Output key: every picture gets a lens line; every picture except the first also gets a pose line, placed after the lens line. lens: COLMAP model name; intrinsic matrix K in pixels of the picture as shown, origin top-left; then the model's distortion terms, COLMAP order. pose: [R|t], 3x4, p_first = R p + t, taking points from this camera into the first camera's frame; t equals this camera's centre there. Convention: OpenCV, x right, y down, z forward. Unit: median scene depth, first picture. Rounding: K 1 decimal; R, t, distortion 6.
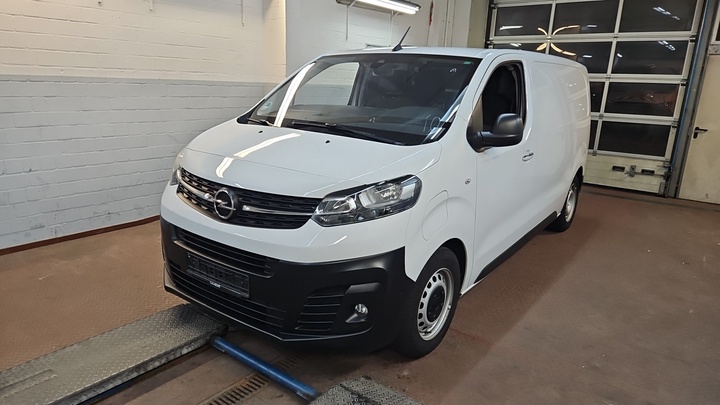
lens RADIAL K [[470.4, 0, 356.9], [0, 470.4, 207.9], [0, 0, 1]] dist [-0.001321, -0.005428]
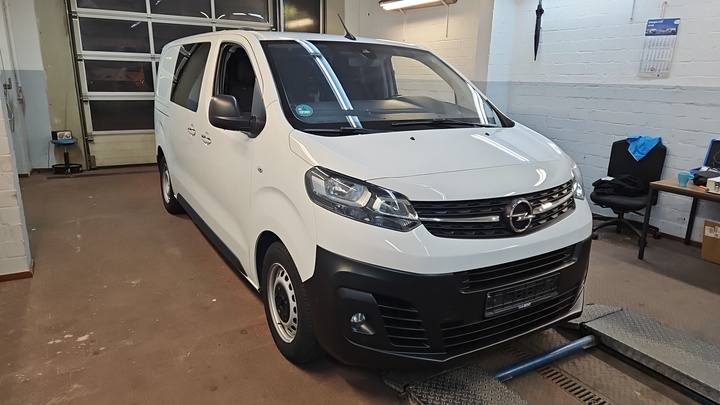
lens RADIAL K [[479.6, 0, 360.0], [0, 479.6, 202.5], [0, 0, 1]] dist [-0.001623, -0.003916]
pose [[0.398877, -0.256769, 0.880322, -1.123841], [0.227872, 0.957639, 0.176071, -0.248119], [-0.888241, 0.130370, 0.440490, 0.800030]]
